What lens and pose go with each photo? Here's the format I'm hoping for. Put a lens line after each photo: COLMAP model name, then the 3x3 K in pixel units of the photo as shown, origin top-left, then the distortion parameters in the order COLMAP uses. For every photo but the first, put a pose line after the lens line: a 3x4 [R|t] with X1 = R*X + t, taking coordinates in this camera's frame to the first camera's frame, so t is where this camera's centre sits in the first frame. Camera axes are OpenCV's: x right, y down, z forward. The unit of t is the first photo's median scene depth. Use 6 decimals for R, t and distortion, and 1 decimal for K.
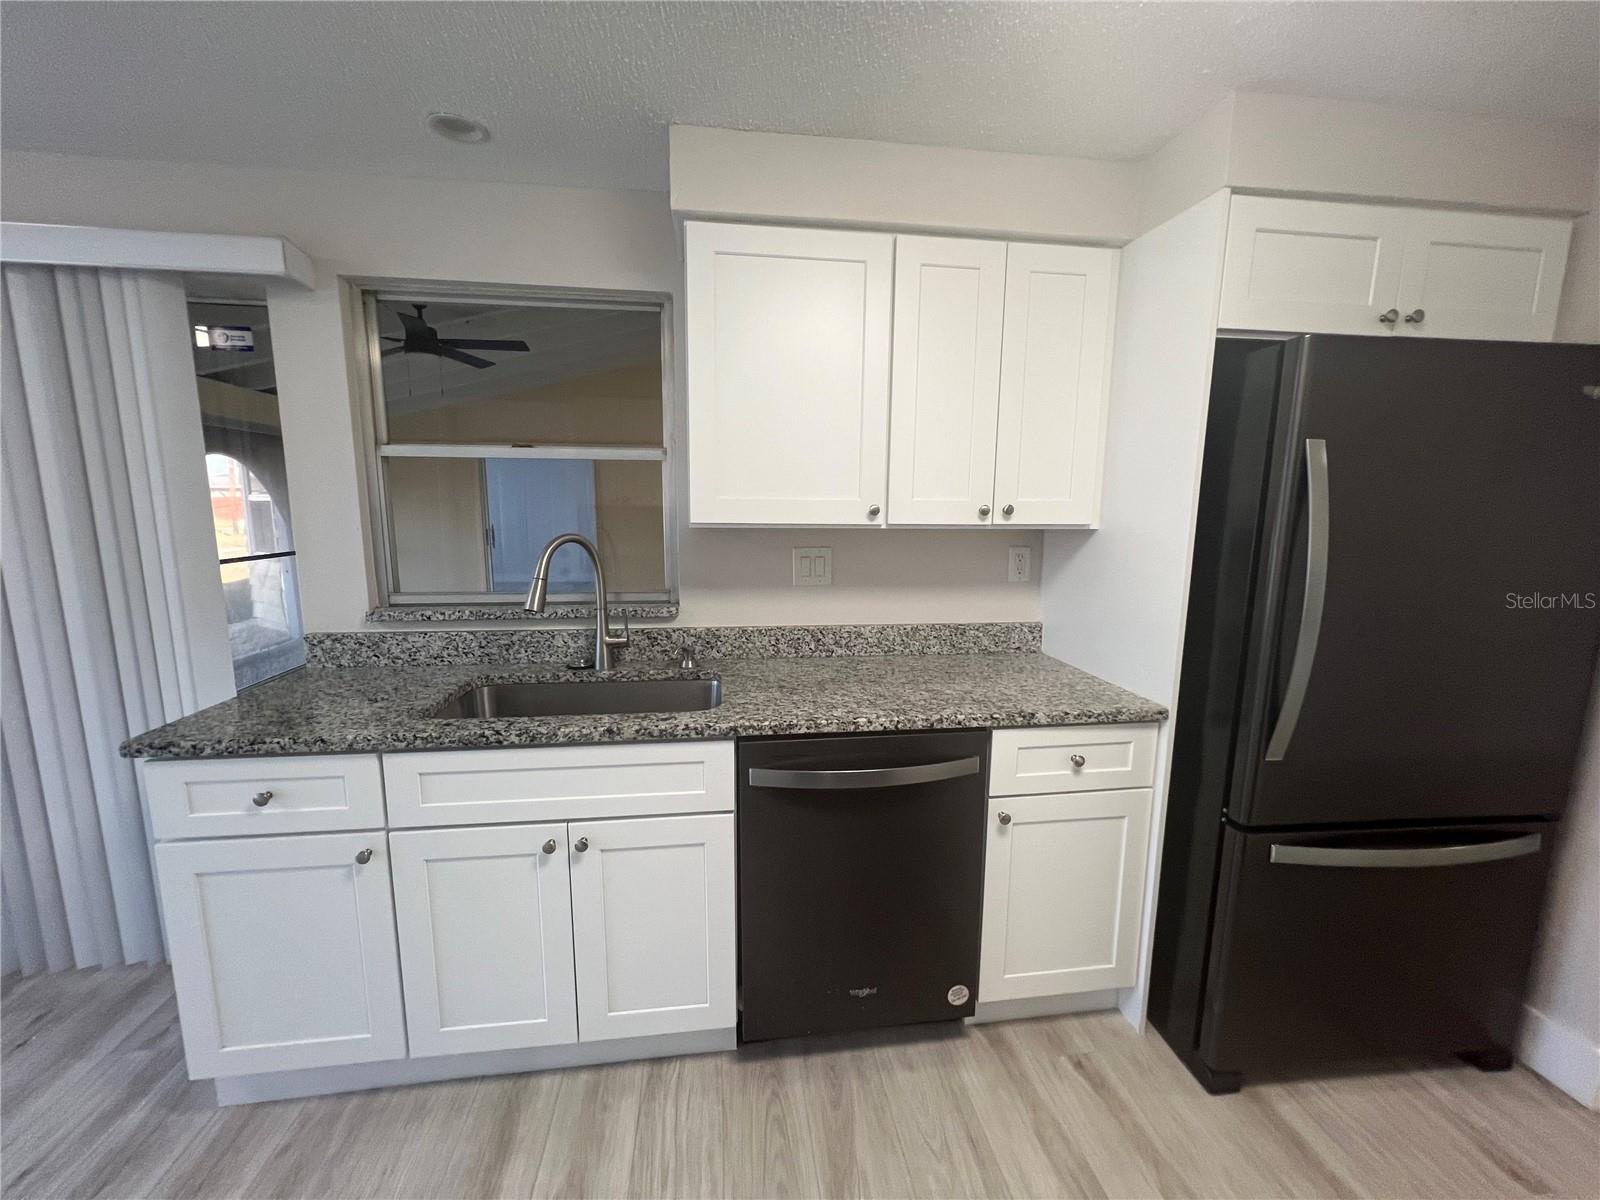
lens RADIAL K [[639.2, 0, 799.7], [0, 639.2, 601.2], [0, 0, 1]] dist [0.001222, -0.000776]
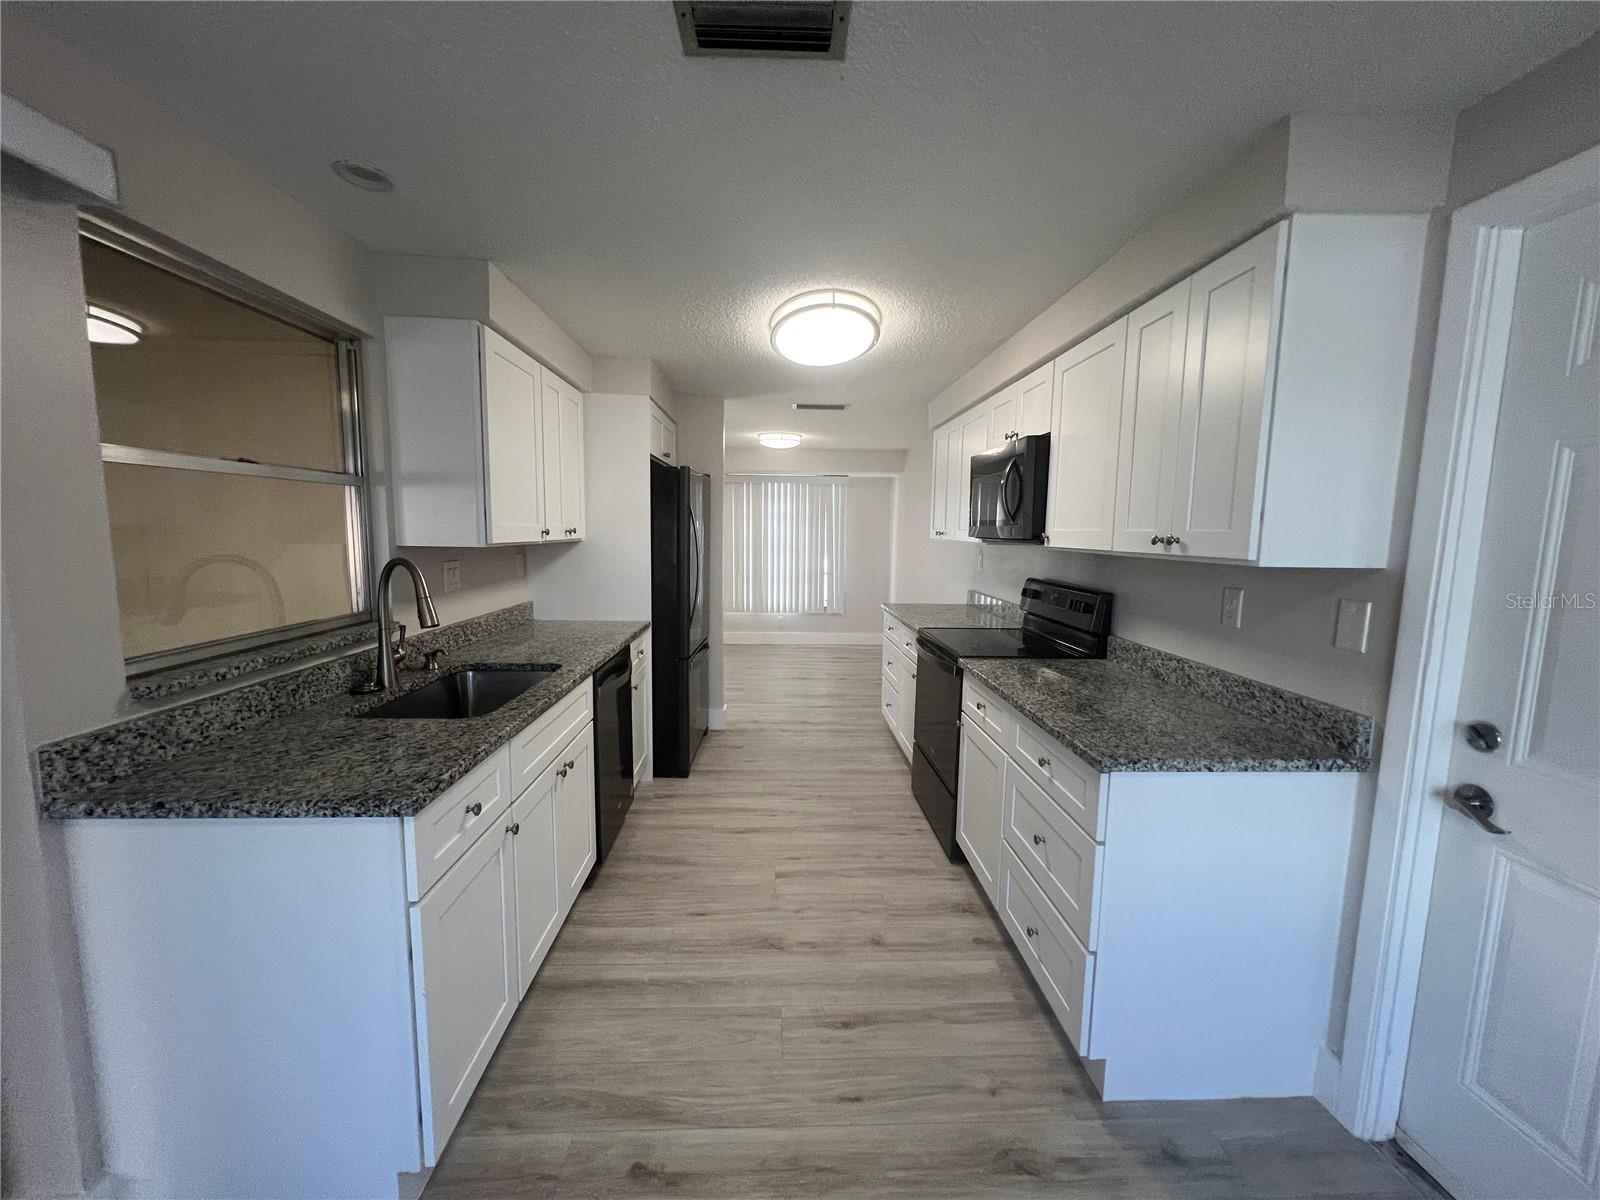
lens RADIAL K [[639.2, 0, 801.4], [0, 639.2, 595.2], [0, 0, 1]] dist [0.001222, -0.000776]
pose [[0.086395, -0.110543, 0.990109, -1.277625], [0.129060, 0.986693, 0.098900, -0.057622], [-0.987866, 0.119239, 0.099512, 0.217691]]
